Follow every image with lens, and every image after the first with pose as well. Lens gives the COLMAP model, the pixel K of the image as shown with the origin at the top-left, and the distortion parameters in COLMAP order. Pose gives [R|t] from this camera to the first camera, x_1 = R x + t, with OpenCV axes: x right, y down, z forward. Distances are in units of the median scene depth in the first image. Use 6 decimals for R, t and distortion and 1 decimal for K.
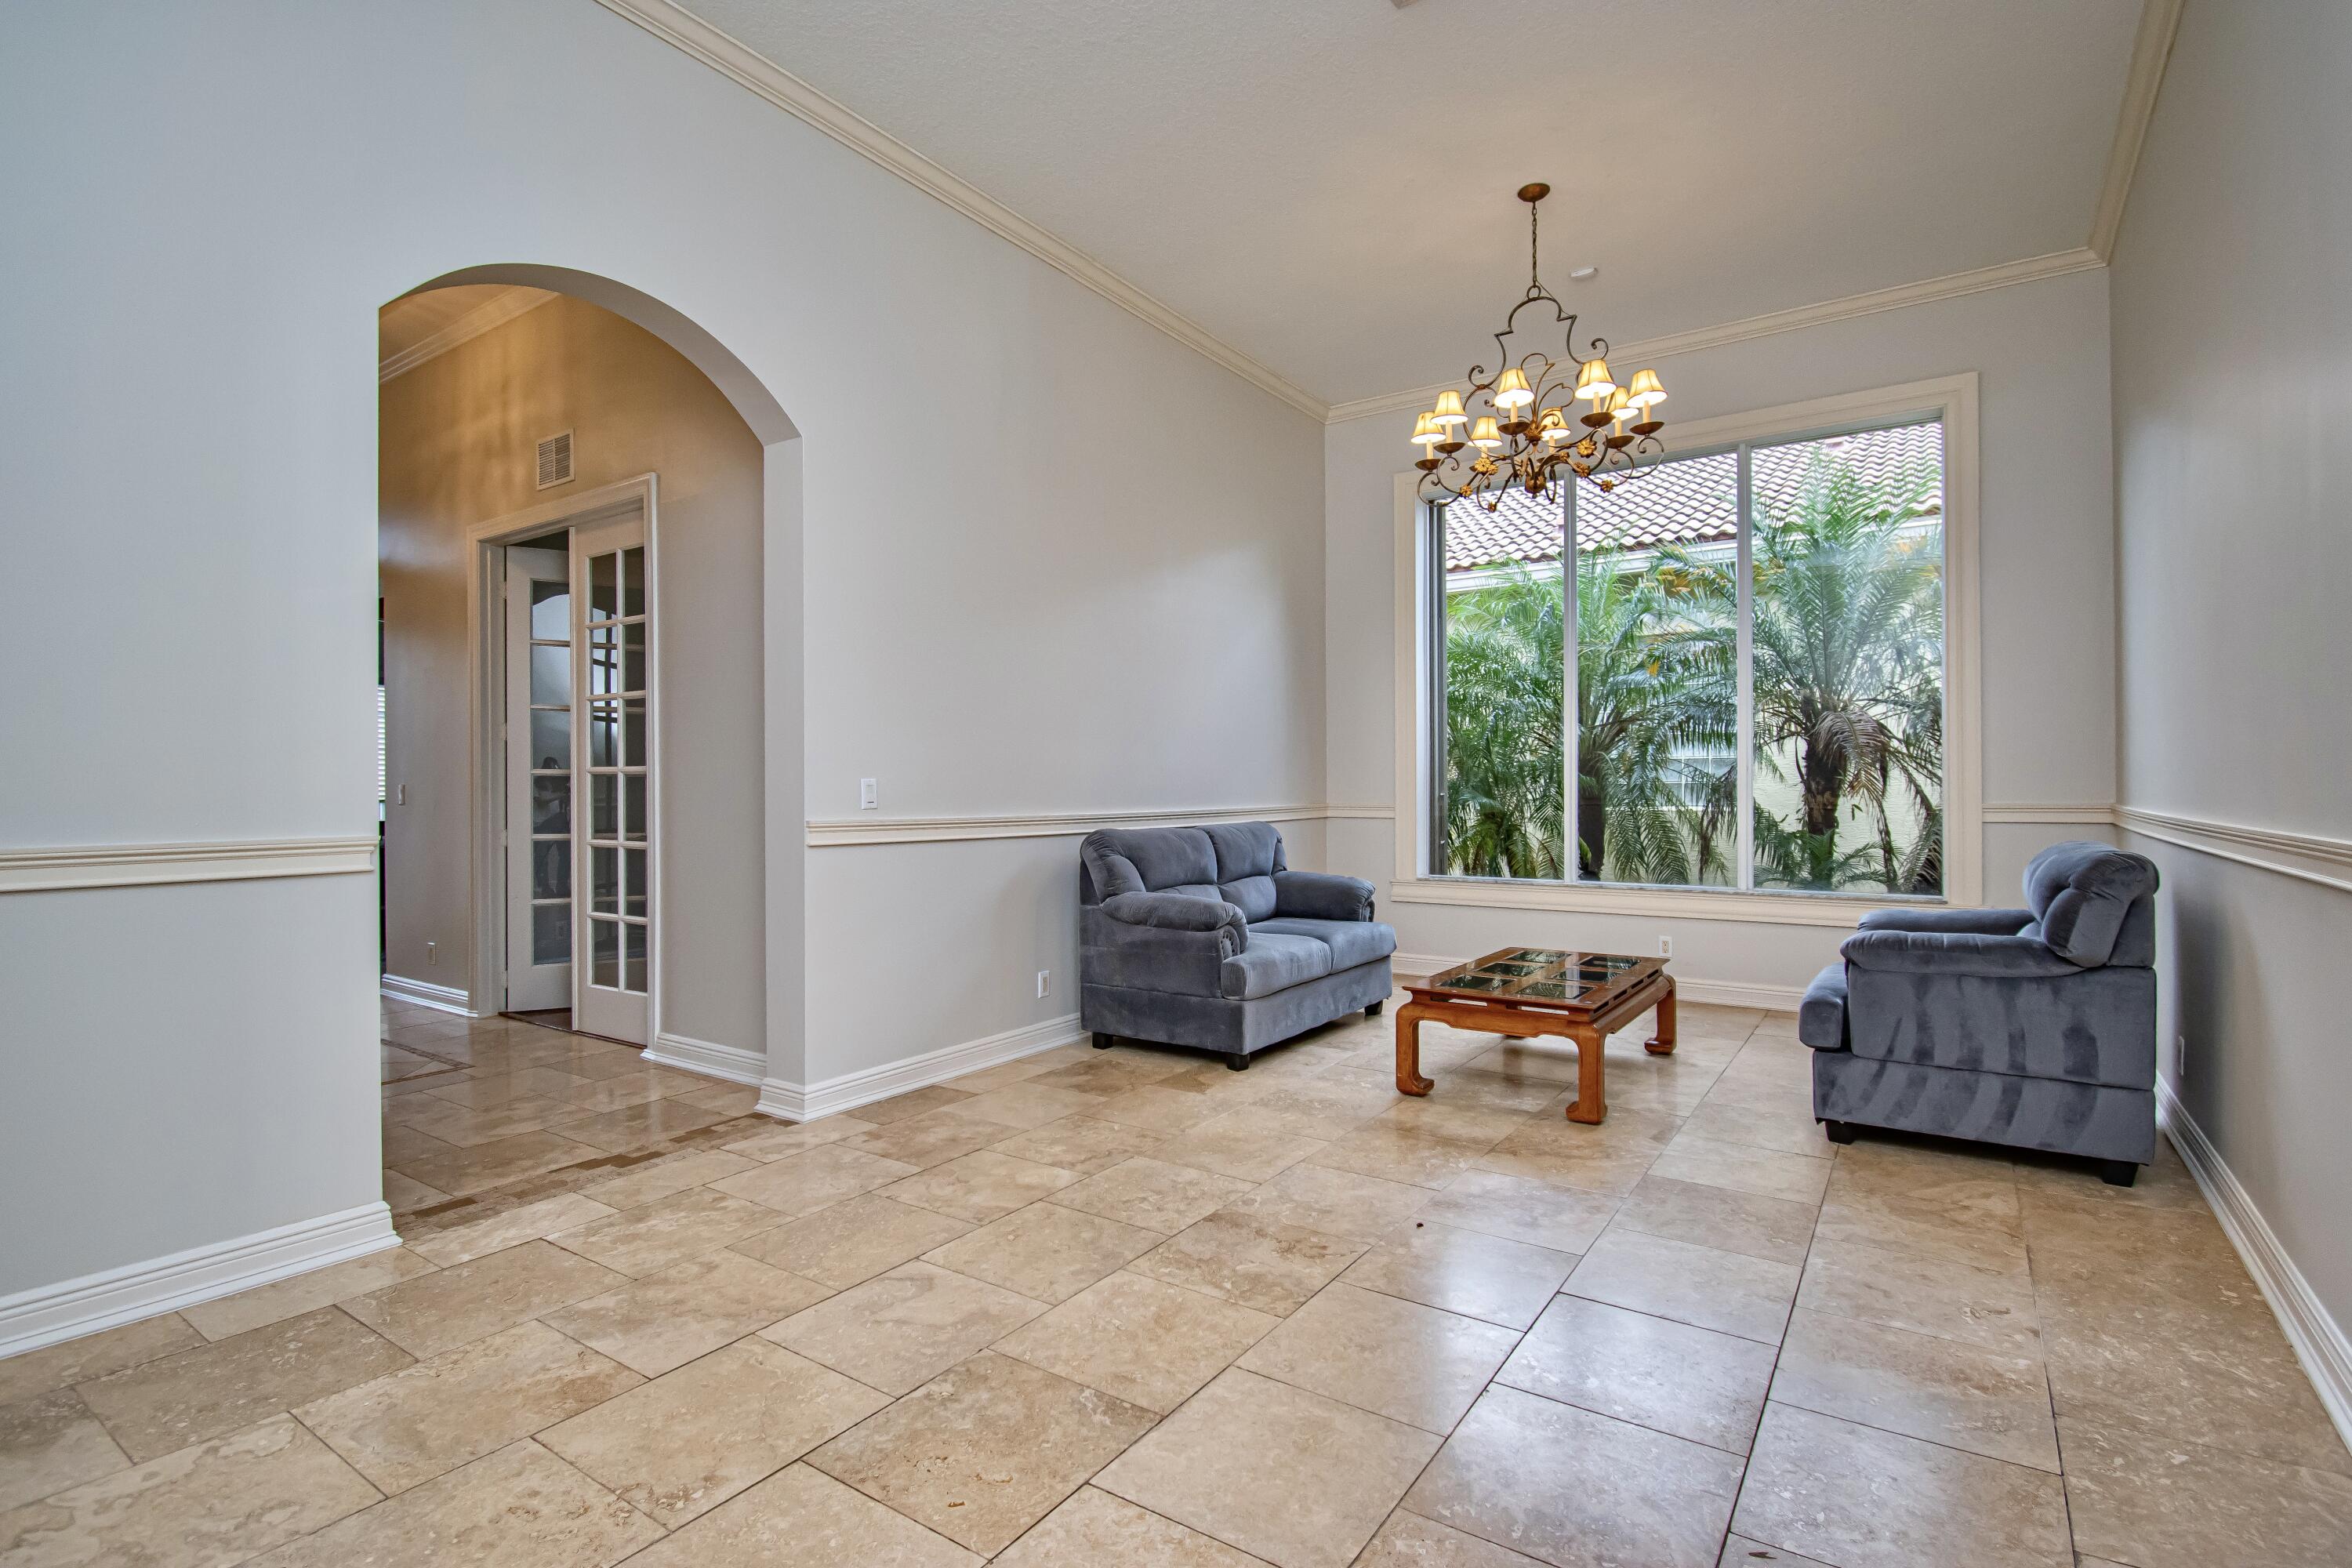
lens RADIAL K [[1101.8, 0, 1200.1], [0, 1101.8, 779.2], [0, 0, 1]] dist [-0.001152, -0.004606]
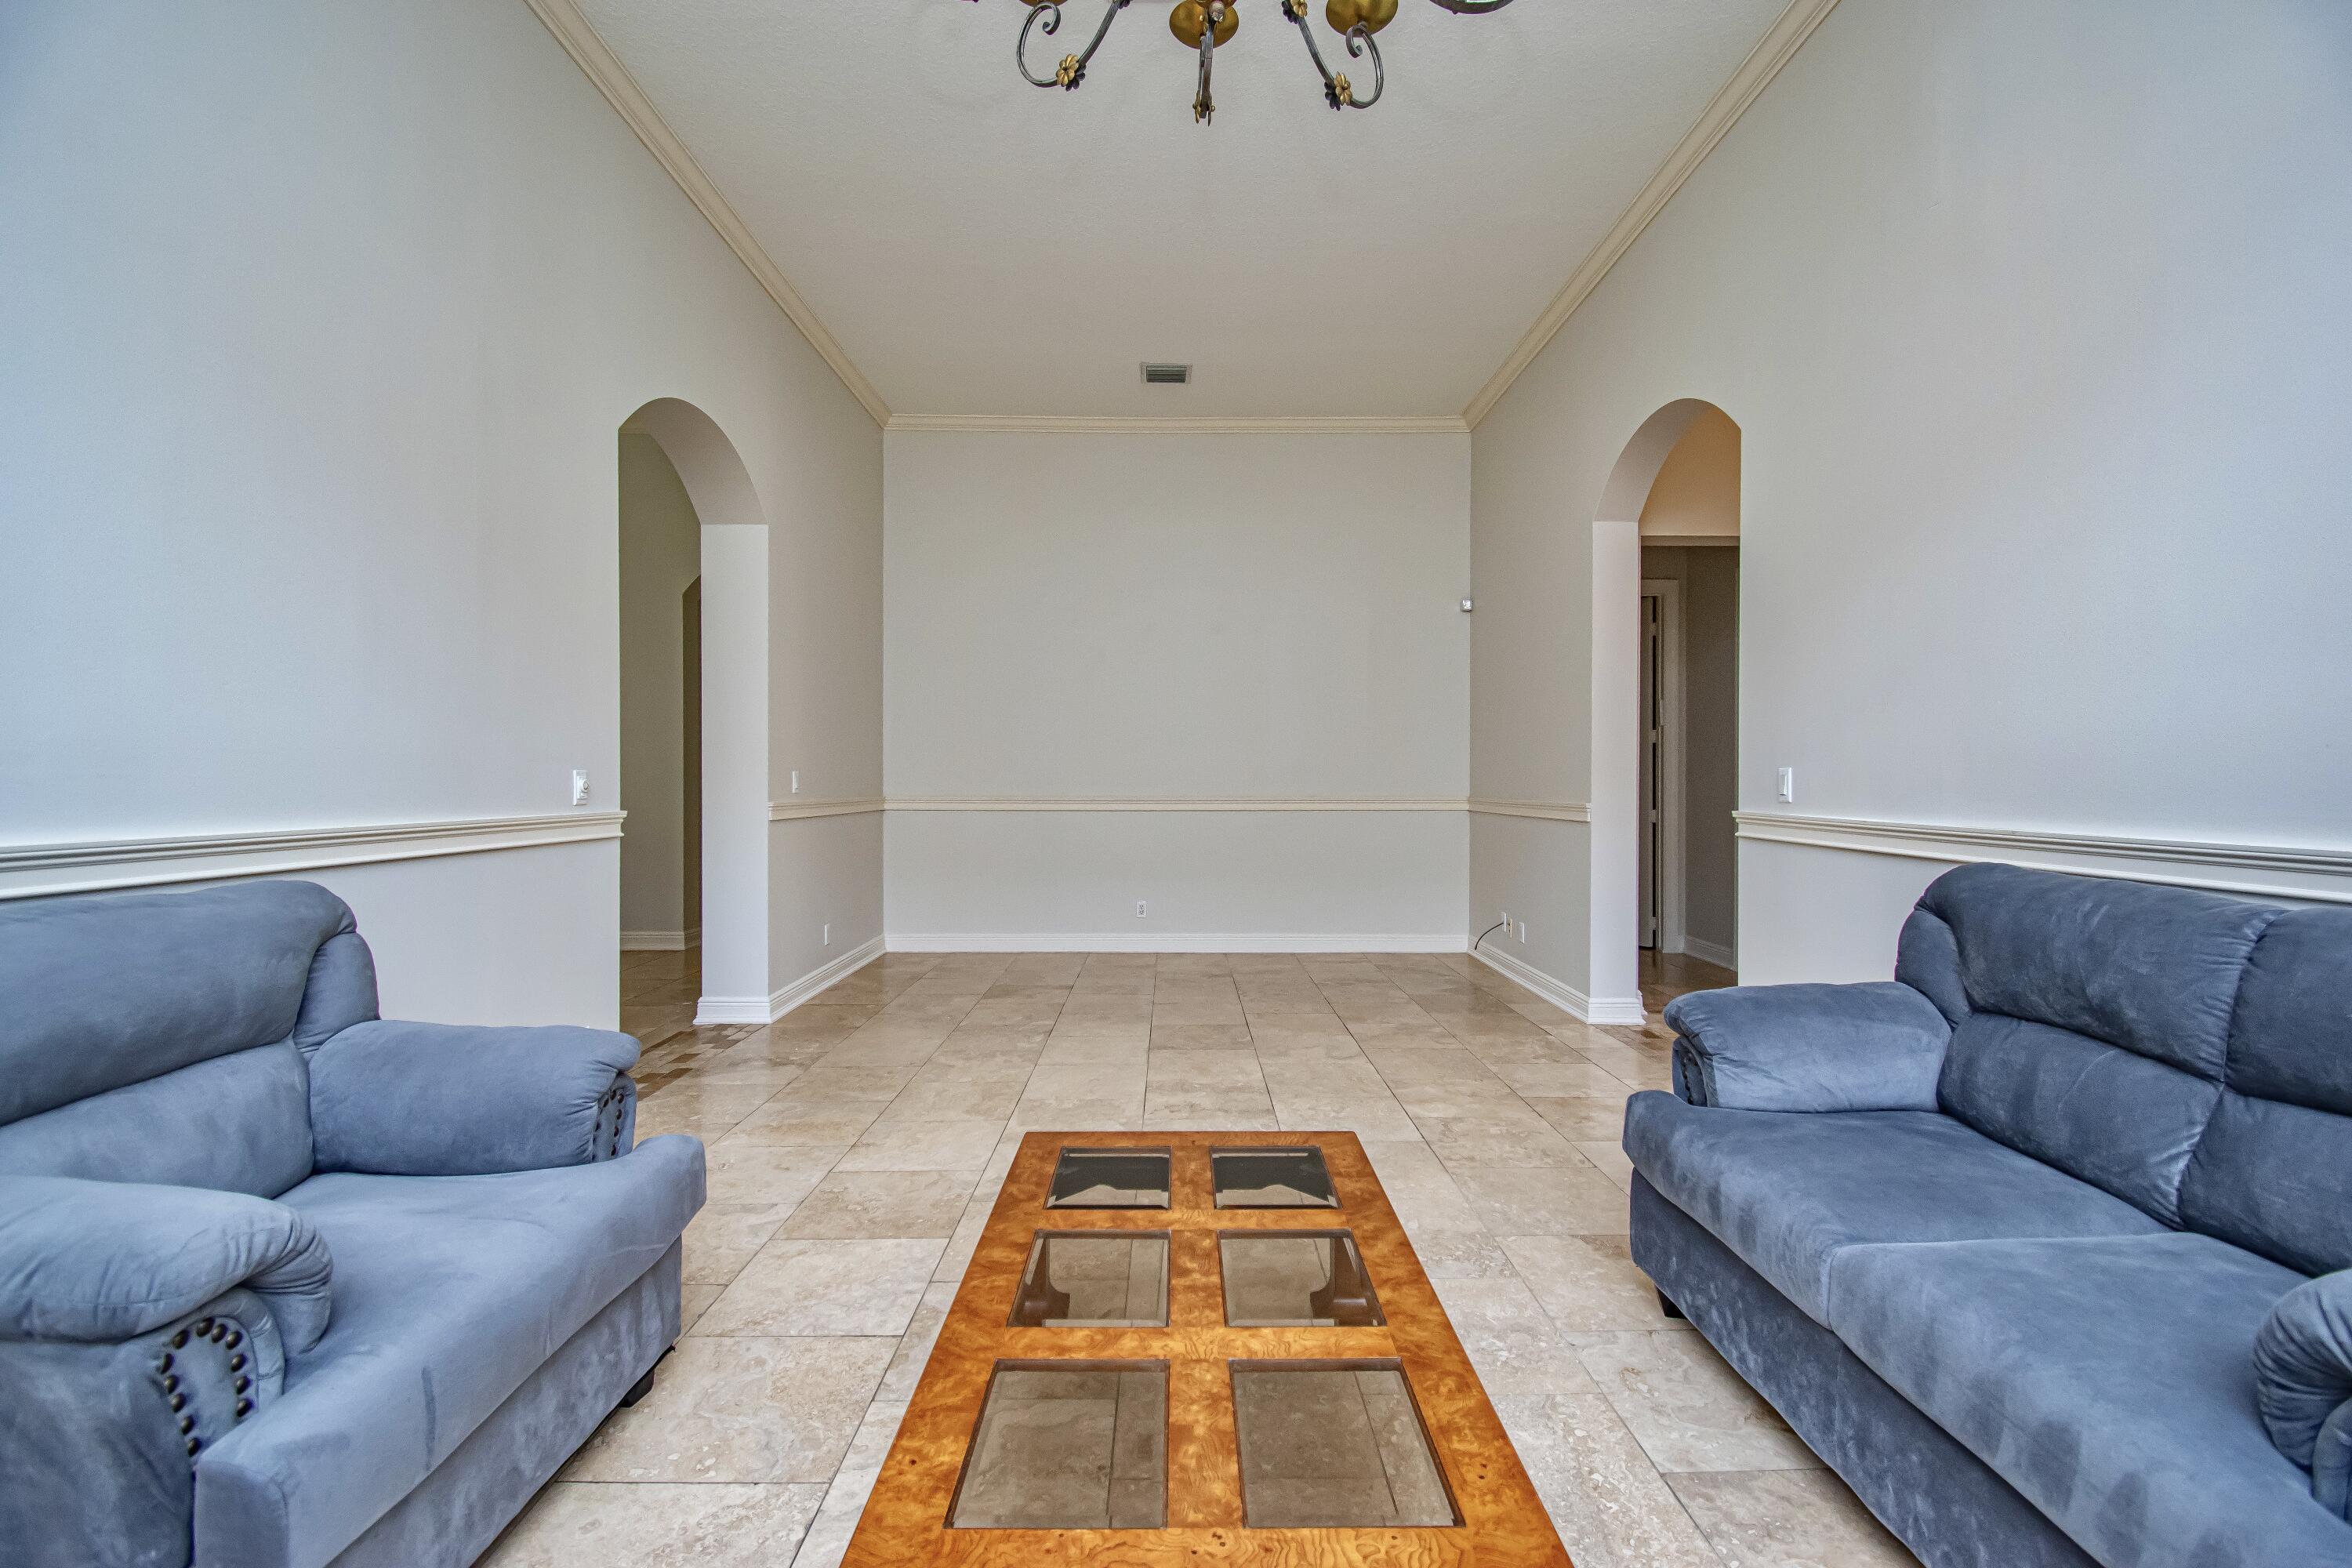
lens RADIAL K [[1057.2, 0, 1180.5], [0, 1057.2, 780.8], [0, 0, 1]] dist [-0.004285, -0.010904]
pose [[-0.831989, 0.004557, -0.554774, 0.667493], [0.006286, 0.999980, -0.001212, 0.007155], [0.554757, -0.004496, -0.832000, 1.676217]]
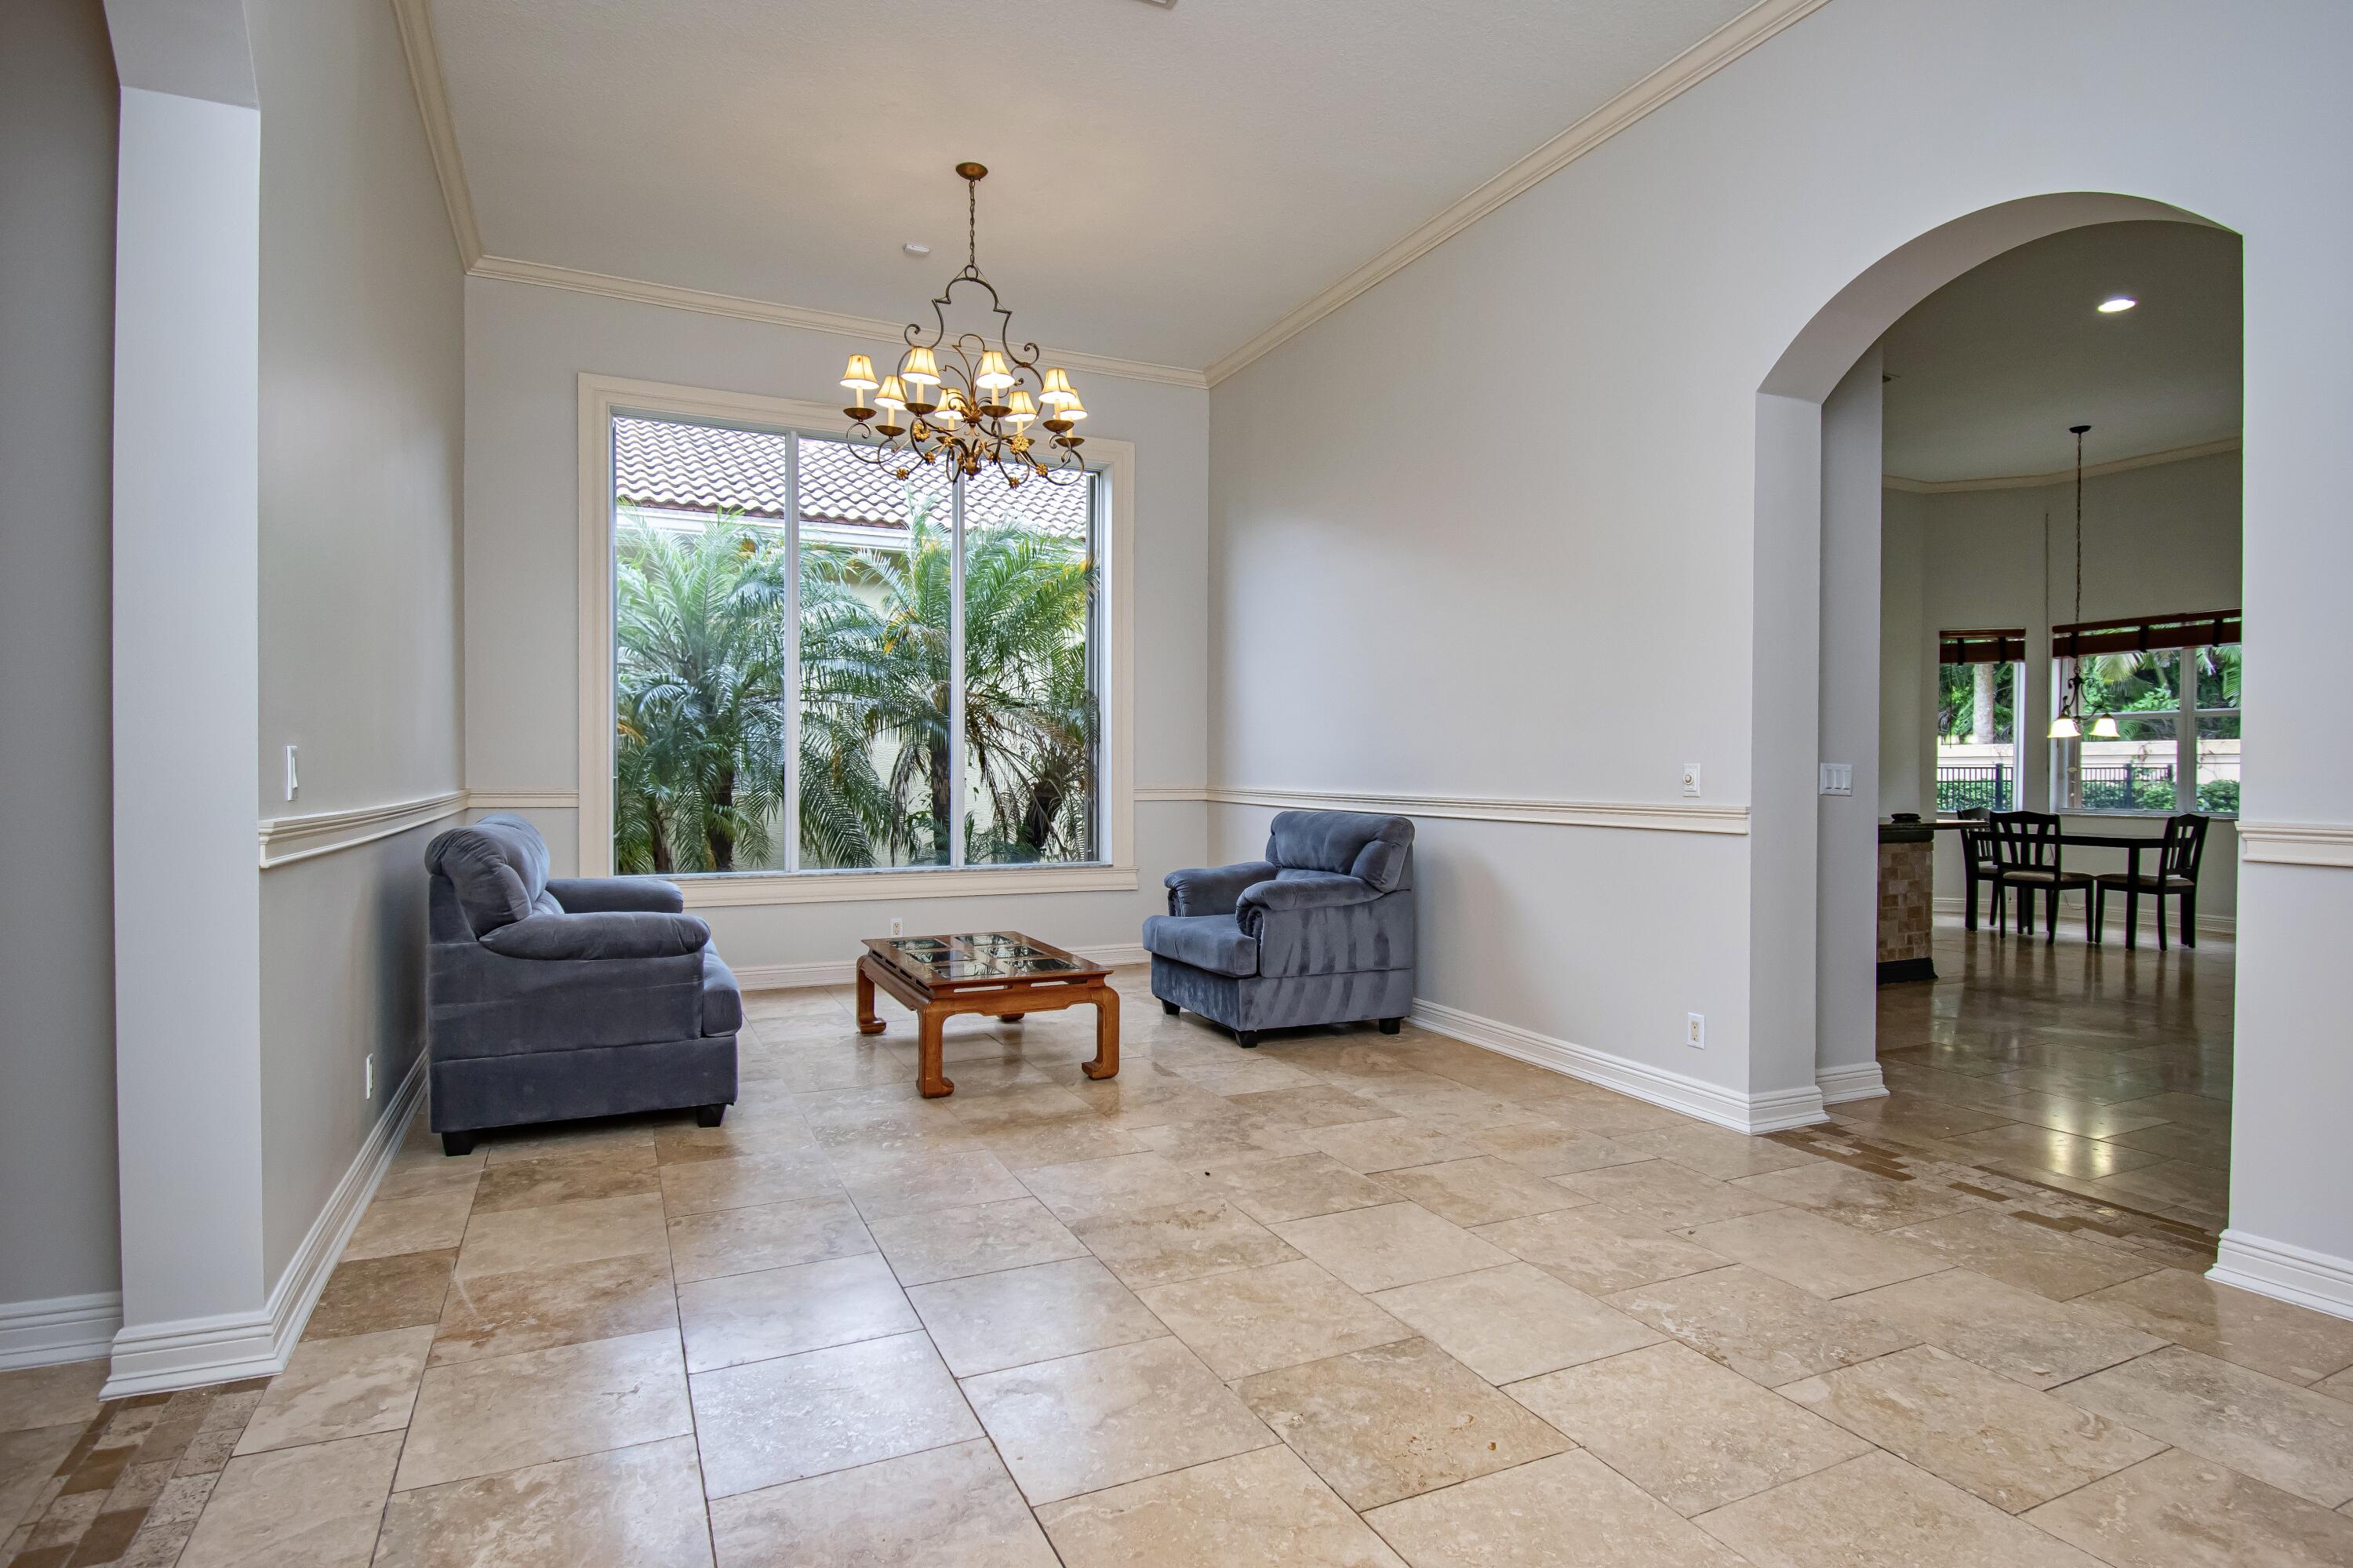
lens RADIAL K [[1226.7, 0, 1184.1], [0, 1226.7, 784.7], [0, 0, 1]] dist [-0.001361, -0.013395]
pose [[0.523697, -0.005290, 0.851888, -0.699696], [-0.011200, 0.999852, 0.013094, 0.003738], [-0.851831, -0.016398, 0.523560, 0.325529]]
